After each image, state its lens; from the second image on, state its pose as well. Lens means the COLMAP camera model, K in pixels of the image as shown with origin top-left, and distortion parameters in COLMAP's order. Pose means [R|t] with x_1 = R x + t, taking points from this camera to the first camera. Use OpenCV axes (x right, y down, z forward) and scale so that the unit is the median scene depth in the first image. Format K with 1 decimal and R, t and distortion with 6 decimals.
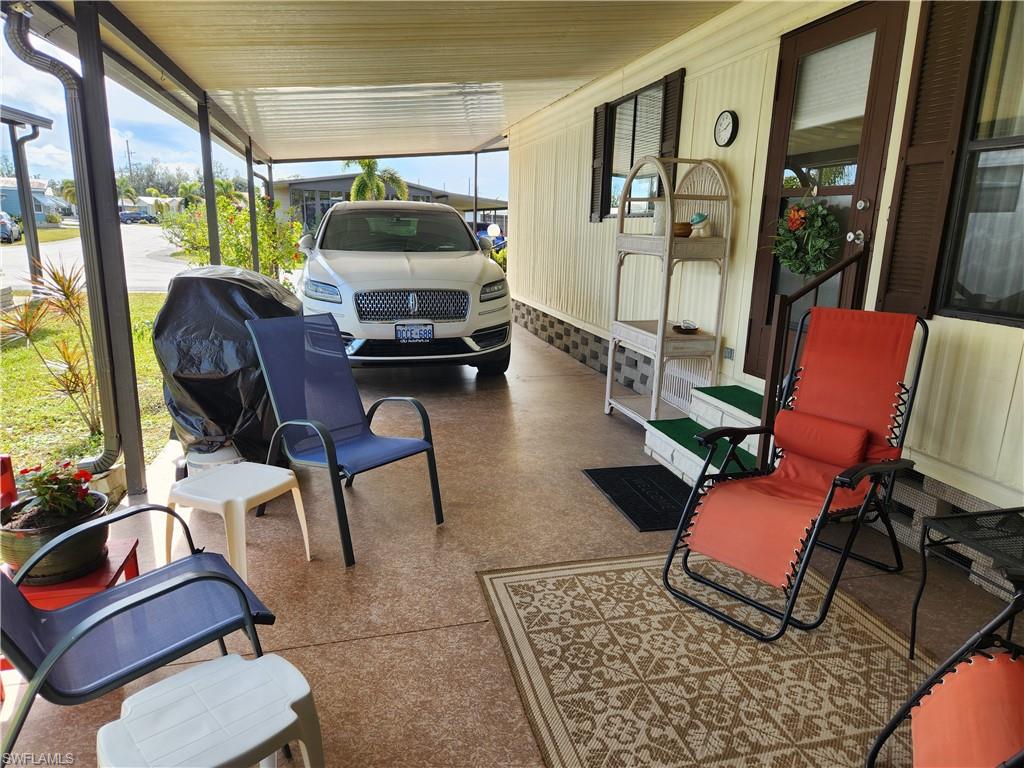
lens RADIAL K [[682.5, 0, 512.0], [0, 682.5, 384.0], [0, 0, 1]] dist [0.078509, -0.059337]
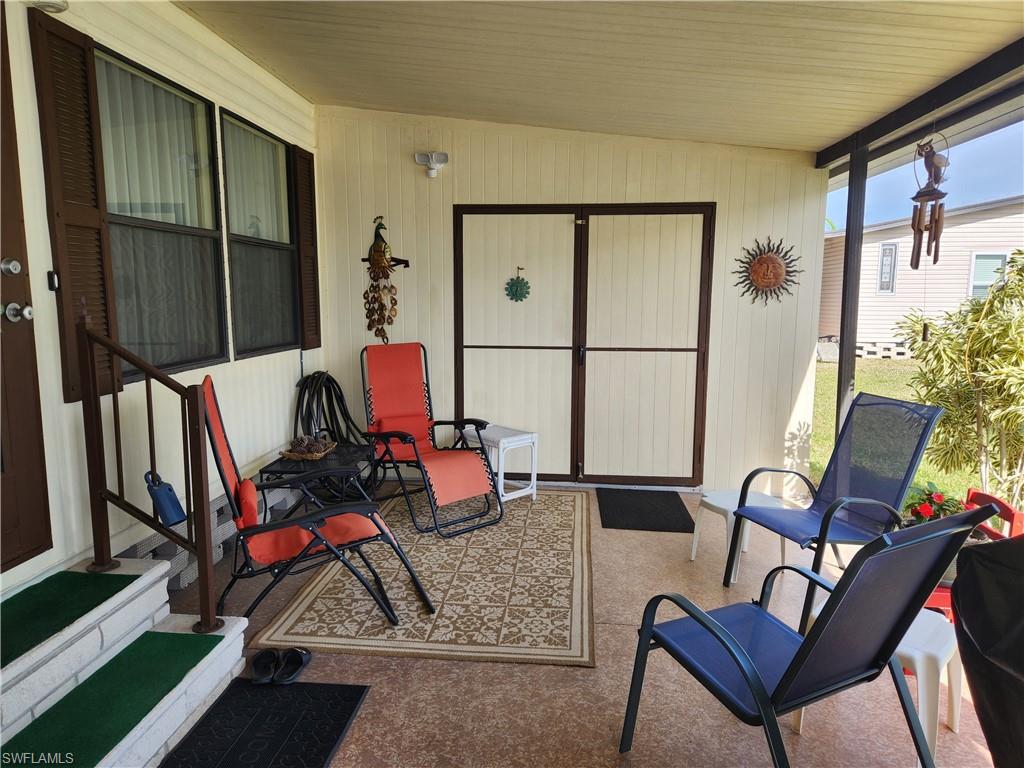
lens RADIAL K [[682.5, 0, 512.0], [0, 682.5, 384.0], [0, 0, 1]] dist [0.078509, -0.059337]
pose [[-0.946203, -0.072407, 0.315367, -0.246903], [0.045480, 0.935205, 0.351175, -0.488876], [-0.320360, 0.346626, -0.881601, 1.979416]]
